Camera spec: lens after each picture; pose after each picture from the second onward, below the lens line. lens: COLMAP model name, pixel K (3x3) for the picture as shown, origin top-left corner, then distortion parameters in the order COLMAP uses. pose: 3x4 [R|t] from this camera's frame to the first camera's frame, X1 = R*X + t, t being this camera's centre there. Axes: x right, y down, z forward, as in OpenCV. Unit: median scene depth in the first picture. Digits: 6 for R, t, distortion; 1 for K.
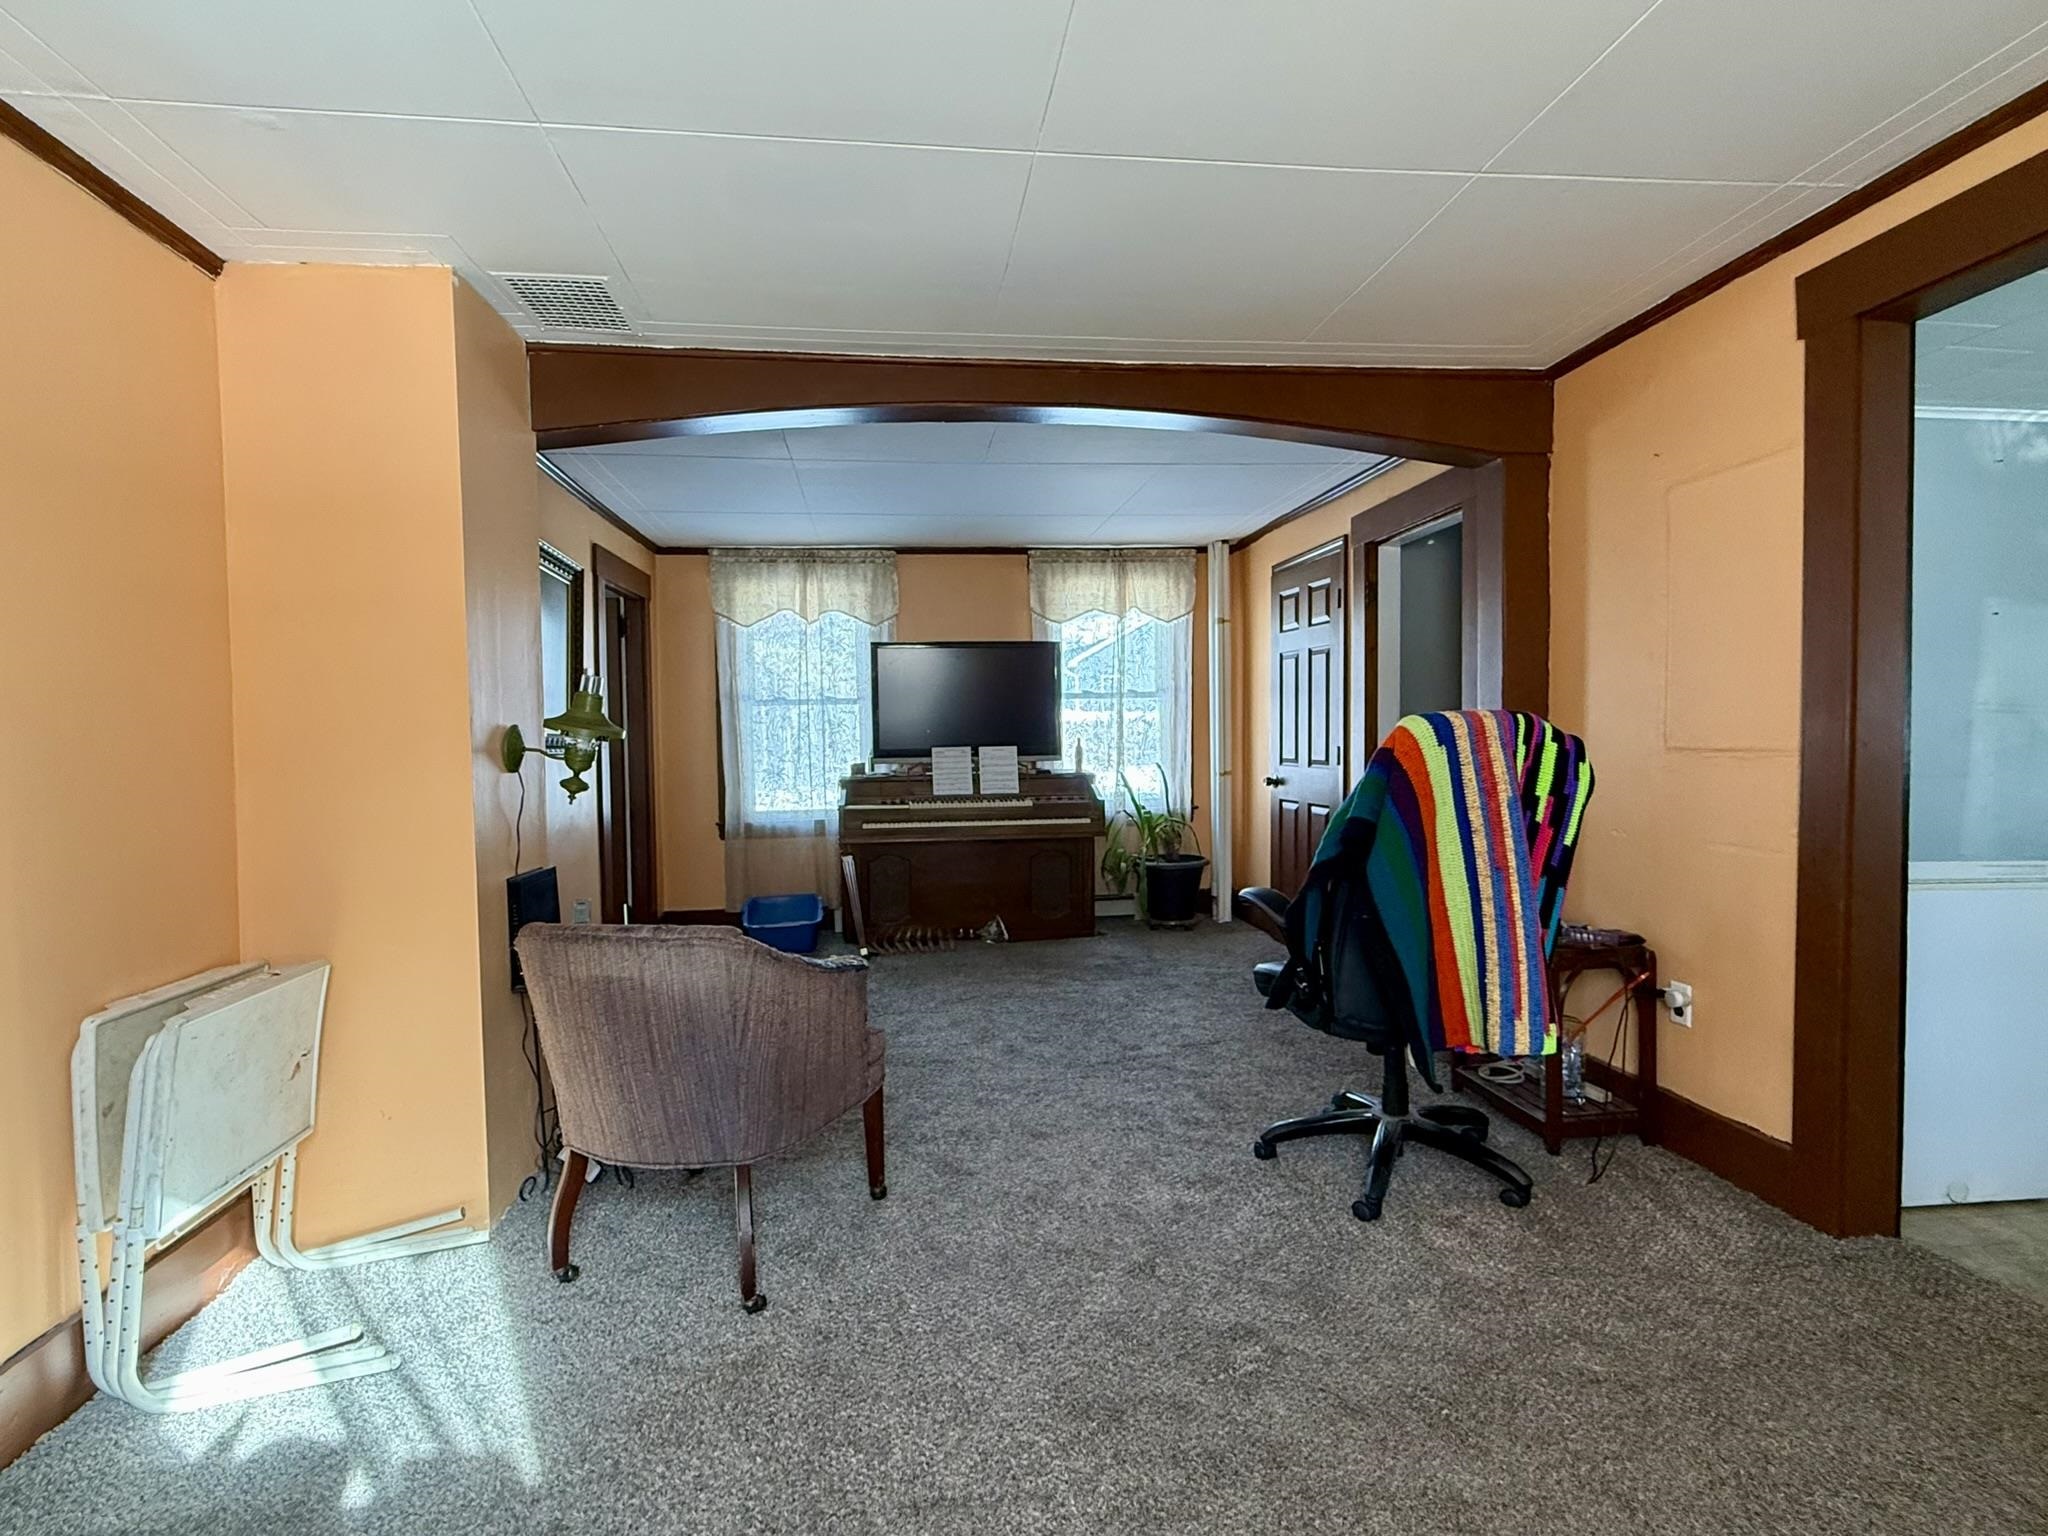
lens RADIAL K [[1006.1, 0, 1026.9], [0, 1006.1, 768.7], [0, 0, 1]] dist [-0.000018, -0.000515]
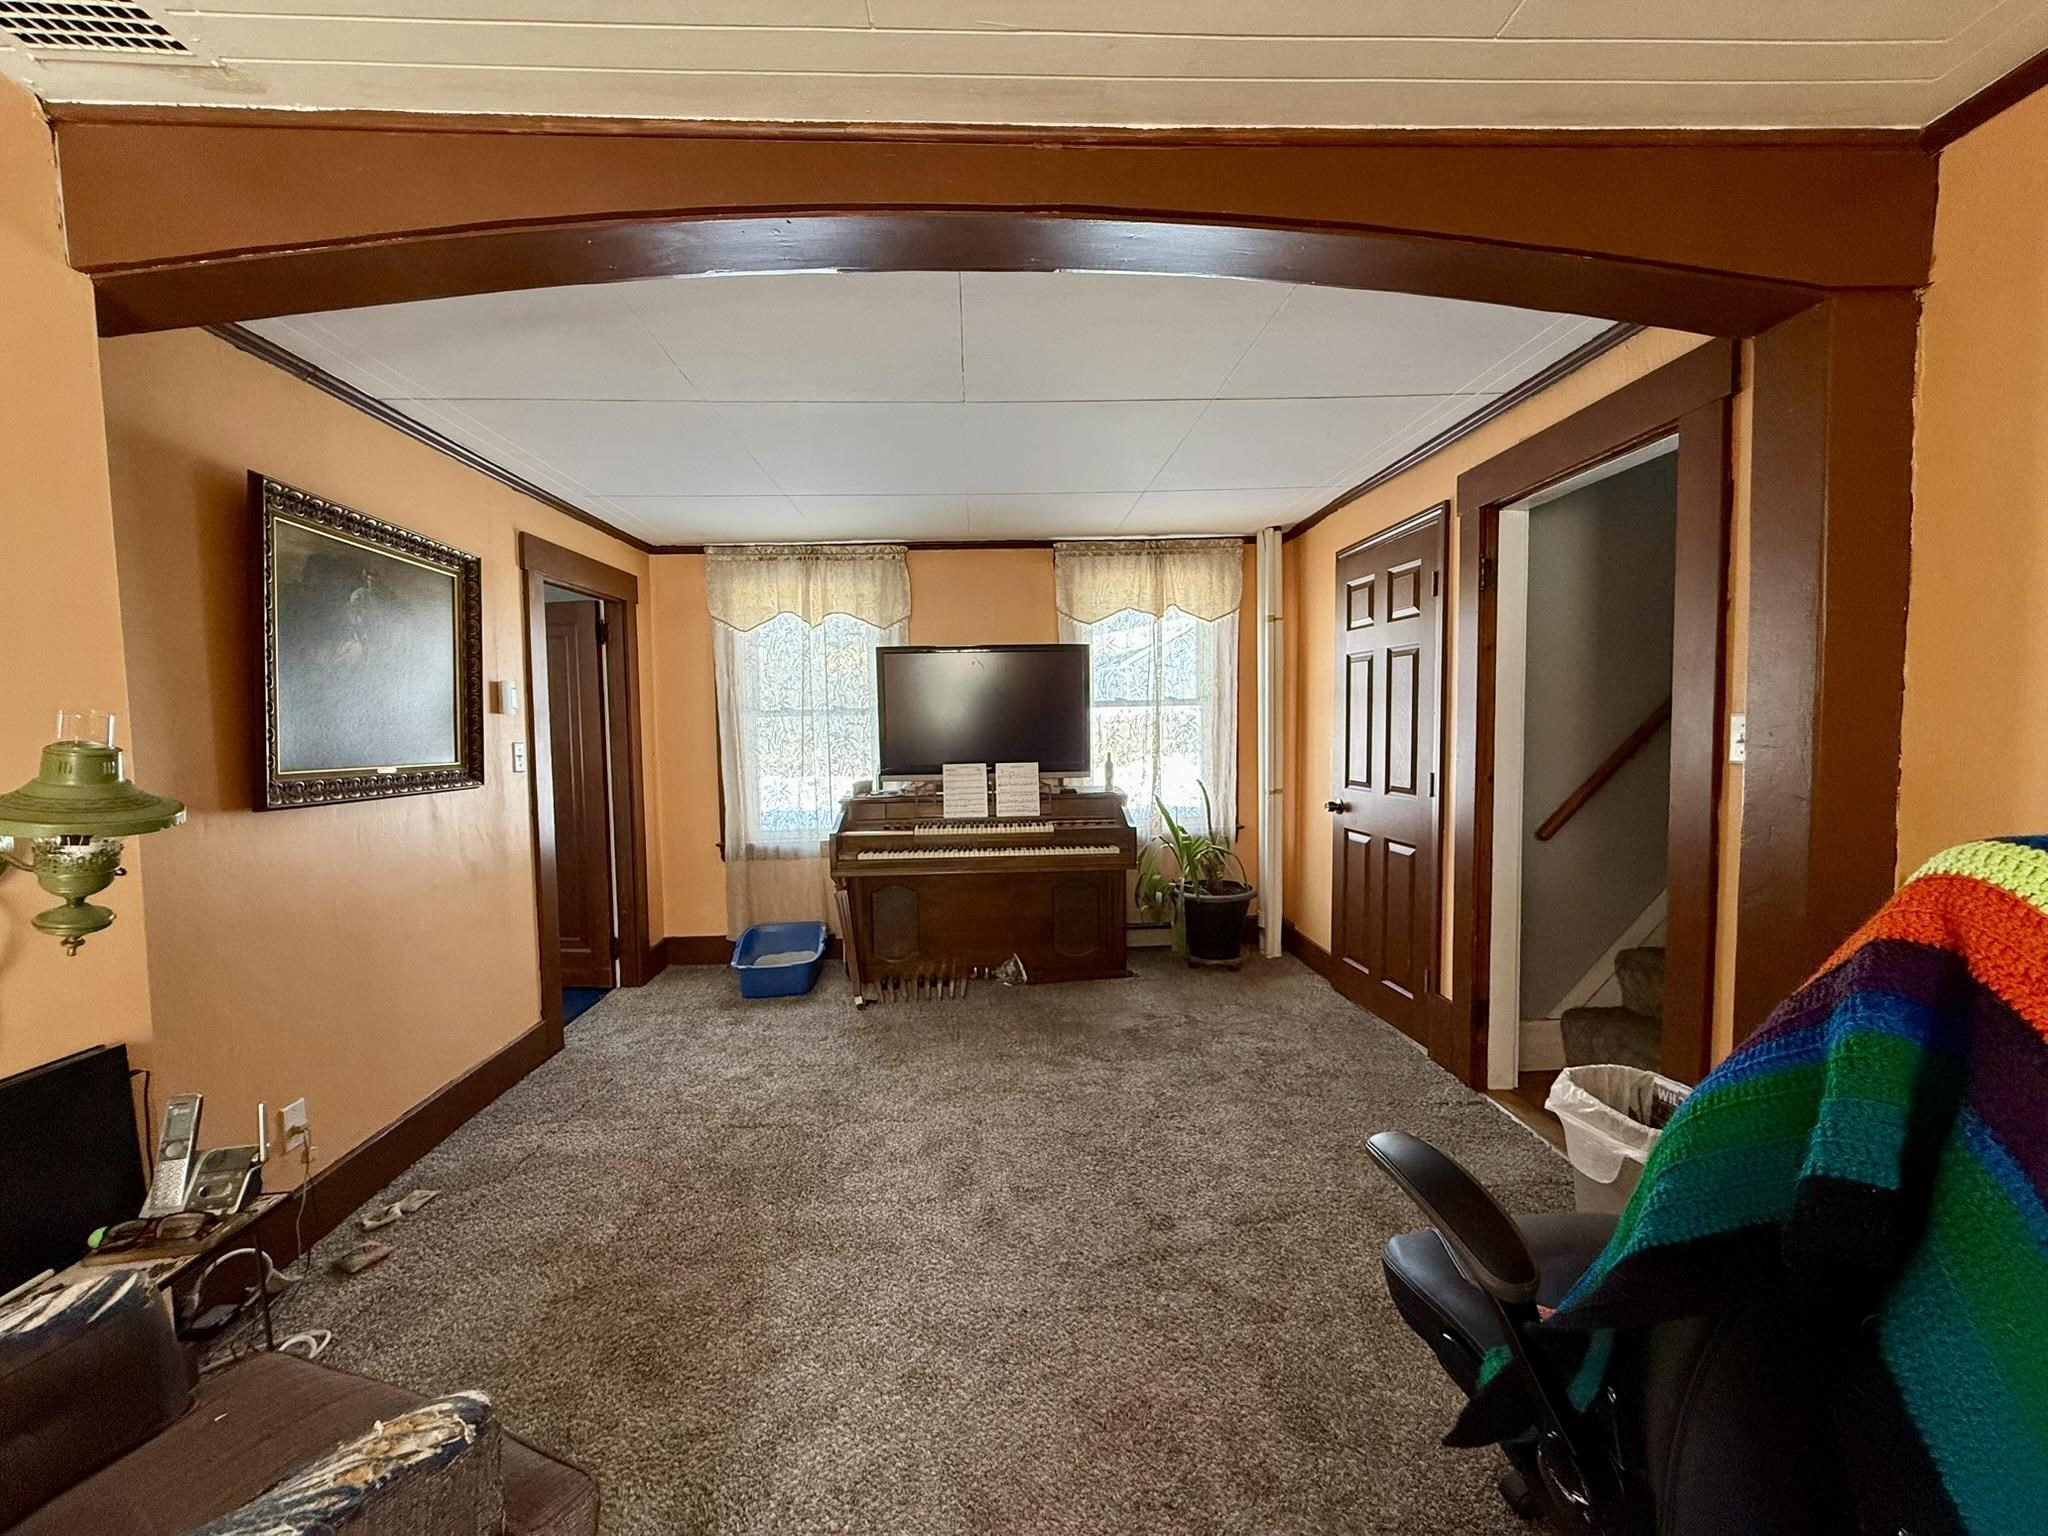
lens RADIAL K [[813.8, 0, 1023.4], [0, 813.8, 766.8], [0, 0, 1]] dist [0.000299, 0.000057]
pose [[0.996695, 0.001760, -0.081218, 0.036021], [-0.000146, 0.999803, 0.019871, -0.033414], [0.081237, -0.019794, 0.996498, 0.286156]]
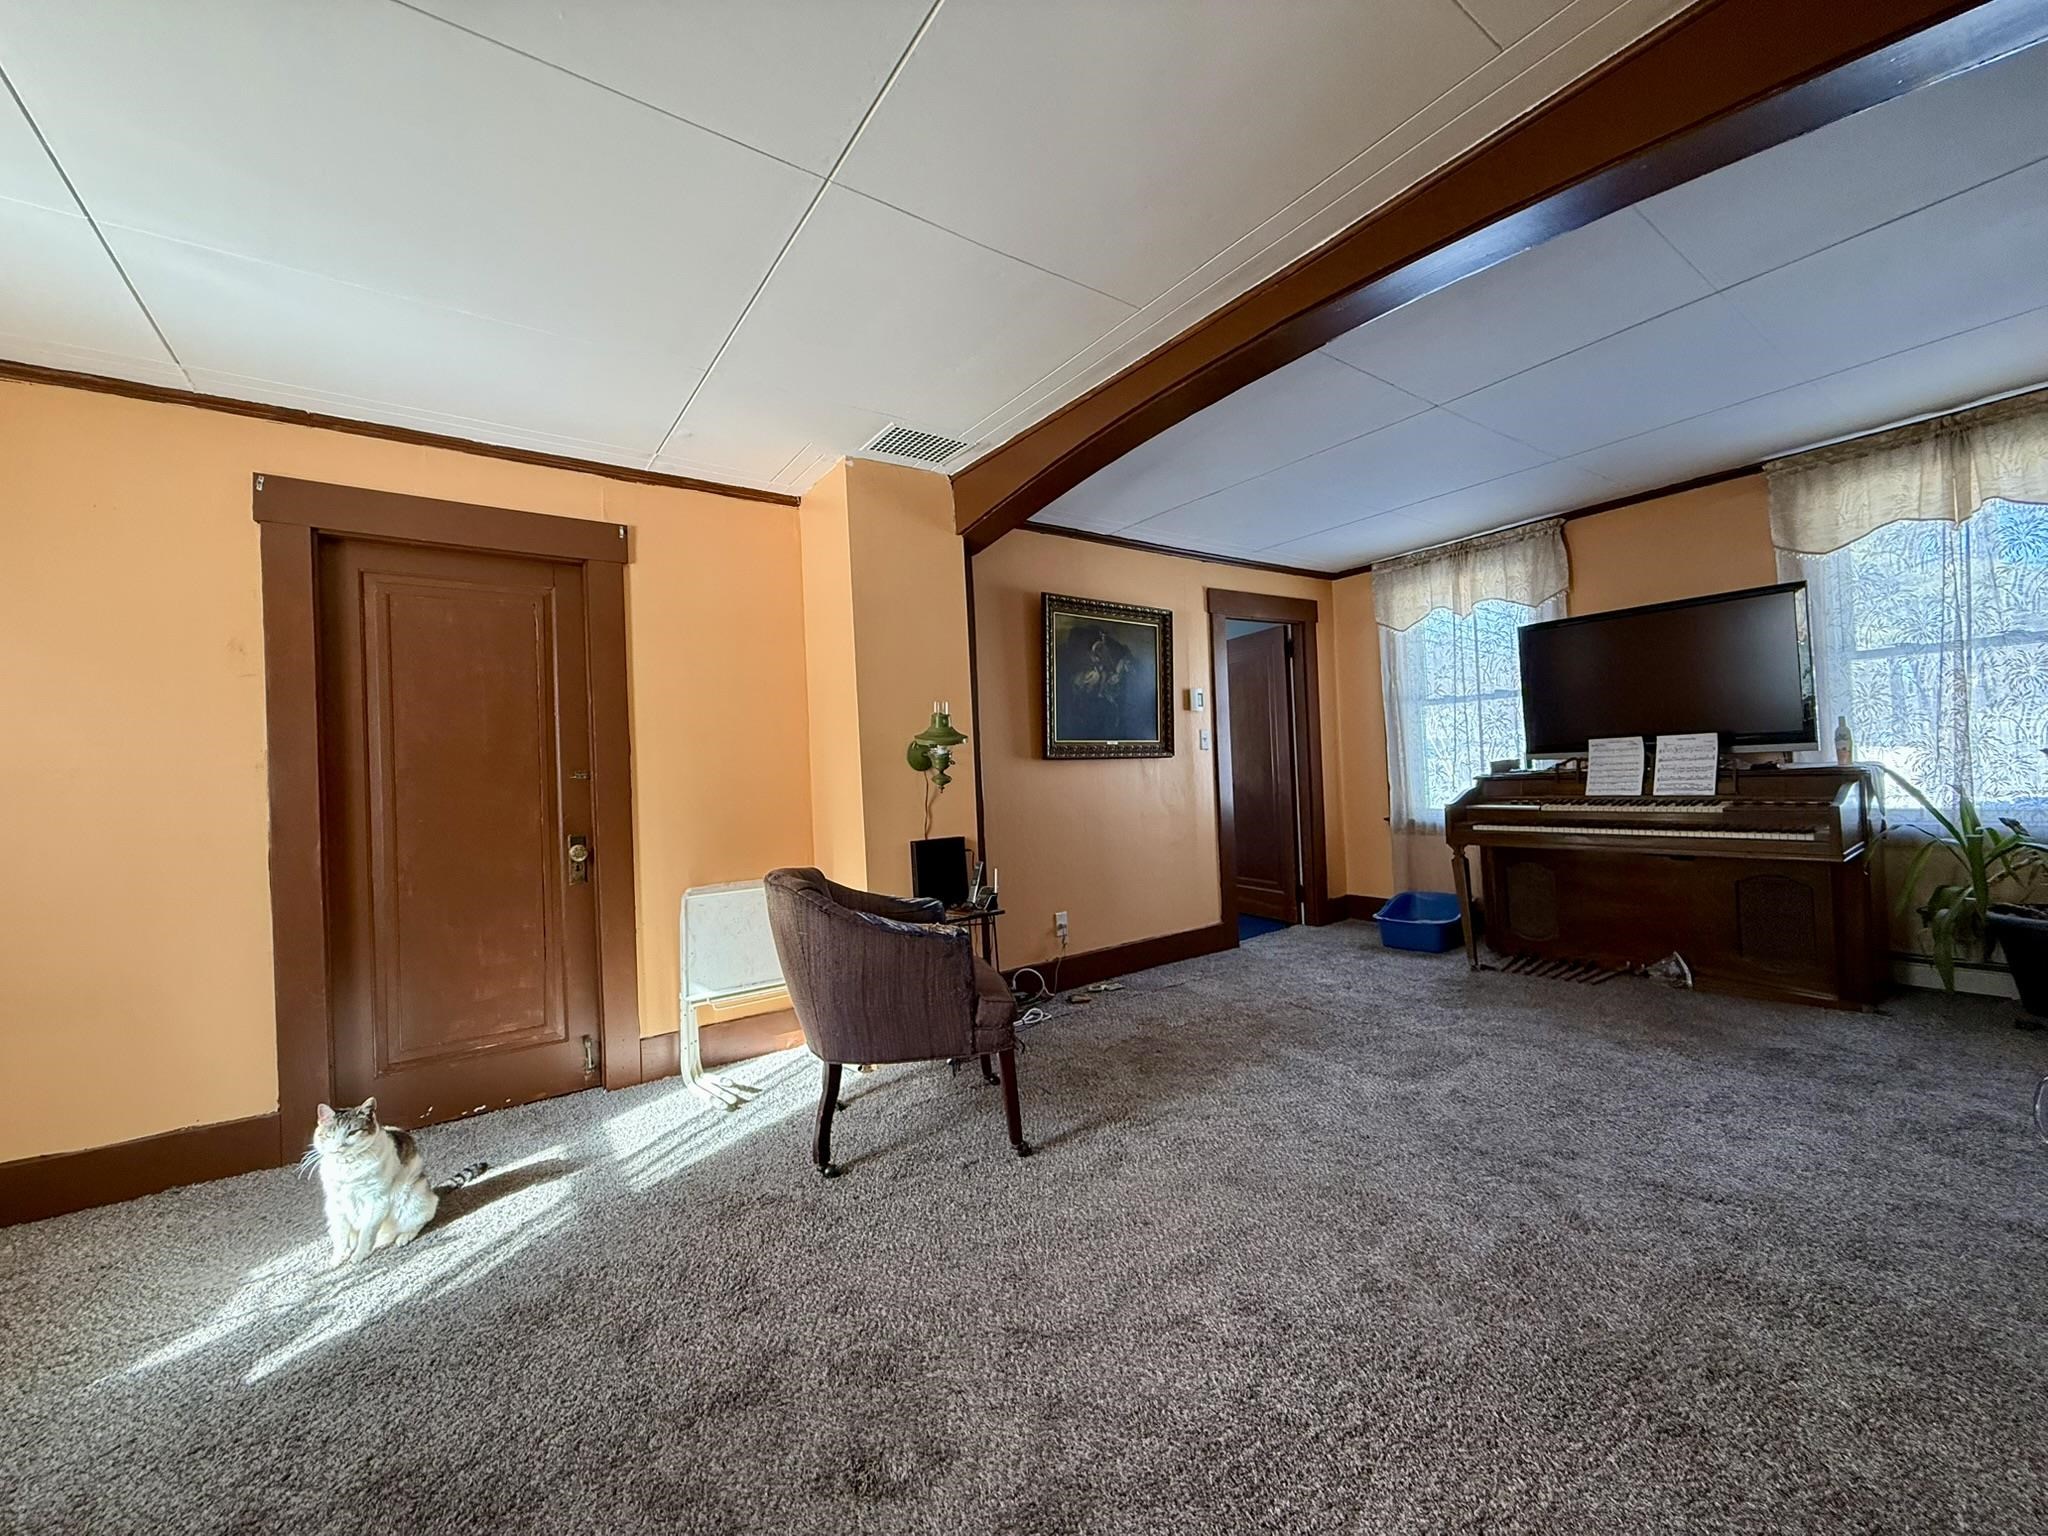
lens RADIAL K [[813.8, 0, 1022.3], [0, 813.8, 766.4], [0, 0, 1]] dist [0.000299, 0.000057]
pose [[0.472425, -0.012398, -0.881283, 0.285826], [0.007915, 0.999920, -0.009825, 0.004704], [0.881335, -0.002334, 0.472486, 0.258272]]
